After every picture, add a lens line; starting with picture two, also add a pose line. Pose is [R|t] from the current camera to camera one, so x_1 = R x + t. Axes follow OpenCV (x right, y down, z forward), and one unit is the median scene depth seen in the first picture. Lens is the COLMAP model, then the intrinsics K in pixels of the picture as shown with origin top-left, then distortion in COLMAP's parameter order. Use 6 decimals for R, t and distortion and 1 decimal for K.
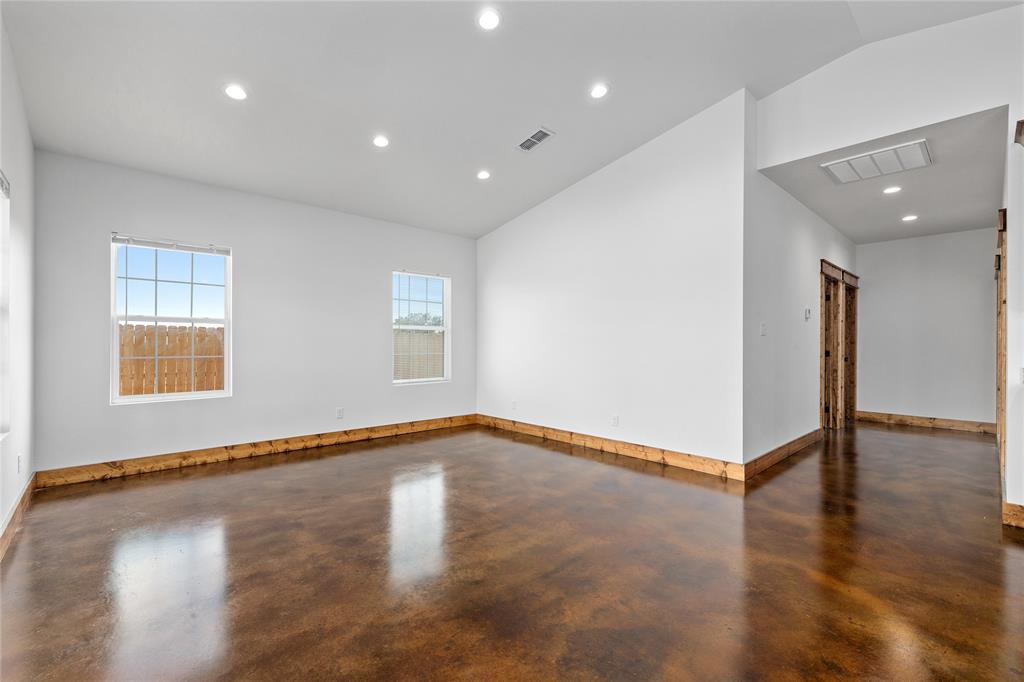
lens RADIAL K [[441.8, 0, 512.0], [0, 441.8, 341.0], [0, 0, 1]] dist [0.001552, -0.000117]
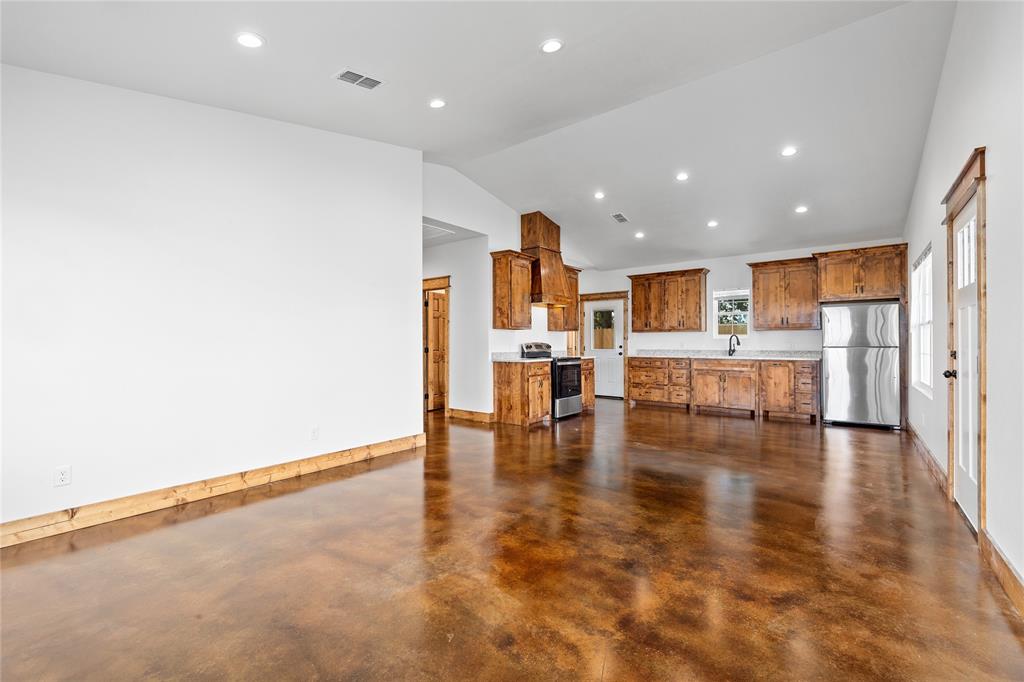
lens RADIAL K [[433.4, 0, 509.8], [0, 433.4, 341.7], [0, 0, 1]] dist [-0.001212, -0.000026]
pose [[-0.157268, -0.000703, 0.987556, -0.705861], [-0.003638, 0.999993, 0.000133, 0.001392], [-0.987549, -0.003572, -0.157270, 0.824241]]
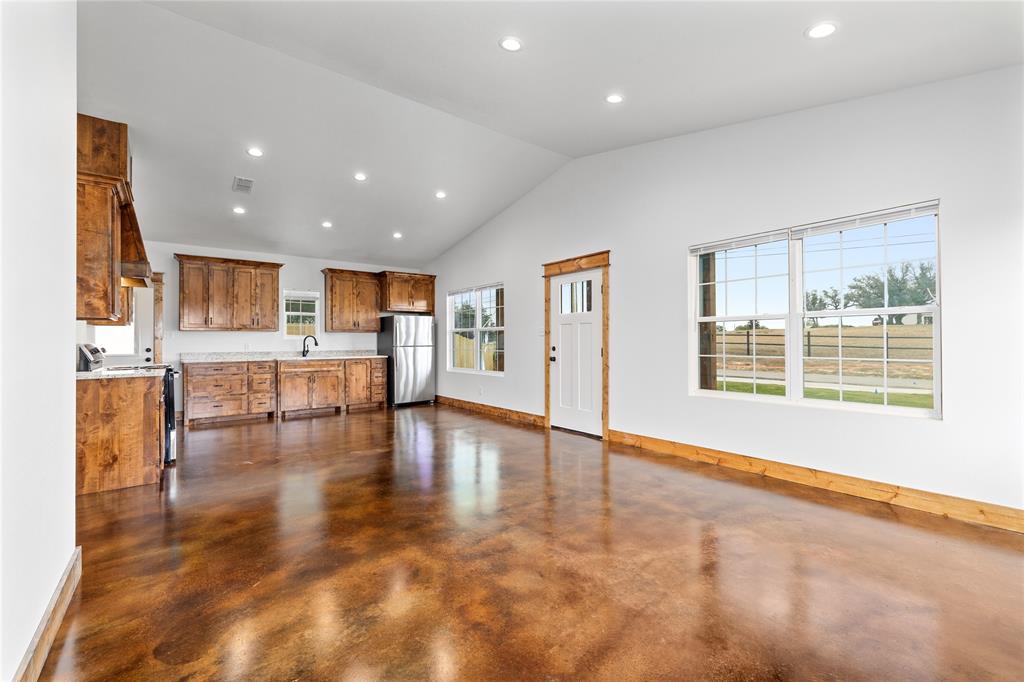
lens RADIAL K [[430.4, 0, 510.2], [0, 430.4, 340.2], [0, 0, 1]] dist [0.000058, -0.000122]
pose [[-0.996447, 0.002815, 0.084176, -0.087693], [0.002029, 0.999954, -0.009428, 0.006946], [-0.084199, -0.009223, -0.996406, 1.325759]]
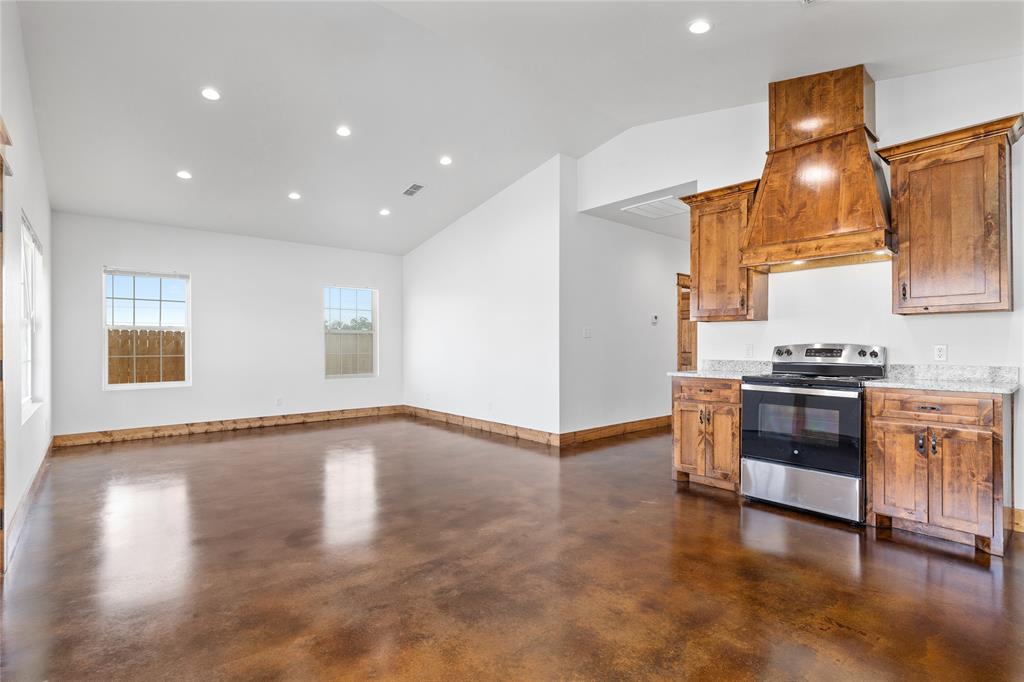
lens RADIAL K [[489.9, 0, 511.0], [0, 489.9, 343.5], [0, 0, 1]] dist [-0.003208, -0.001091]
pose [[0.999398, -0.004710, -0.034373, 0.372034], [0.004851, 0.999980, 0.004021, -0.002368], [0.034353, -0.004185, 0.999401, -0.426485]]
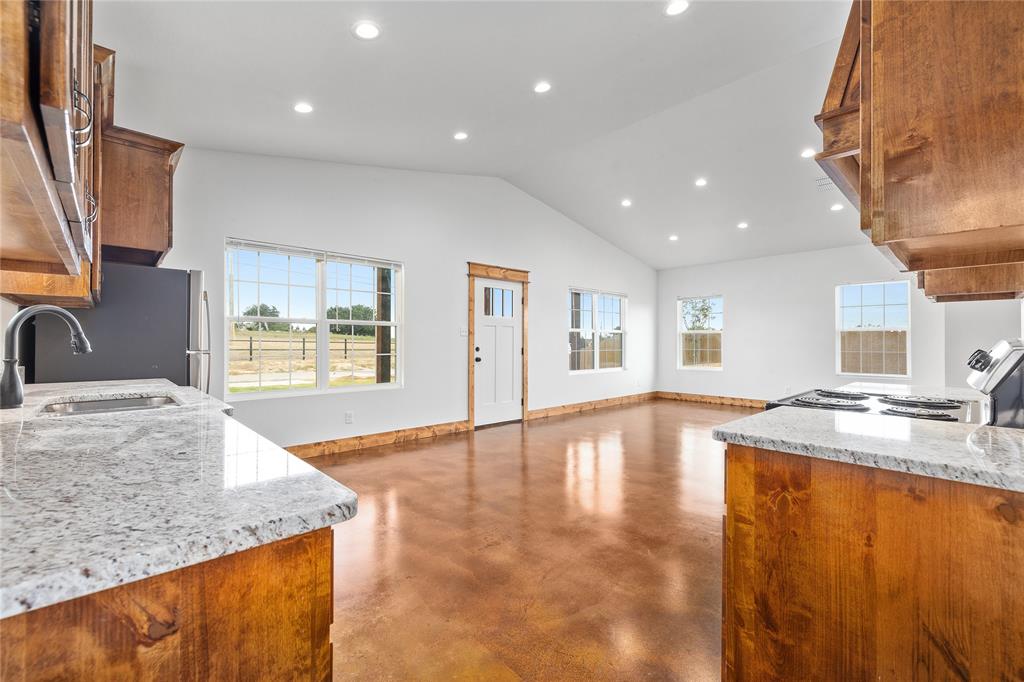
lens RADIAL K [[430.4, 0, 510.2], [0, 430.4, 340.2], [0, 0, 1]] dist [0.000058, -0.000122]
pose [[0.002360, -0.009373, -0.999953, 1.235267], [0.004673, 0.999945, -0.009362, 0.005936], [0.999986, -0.004651, 0.002404, 0.078638]]
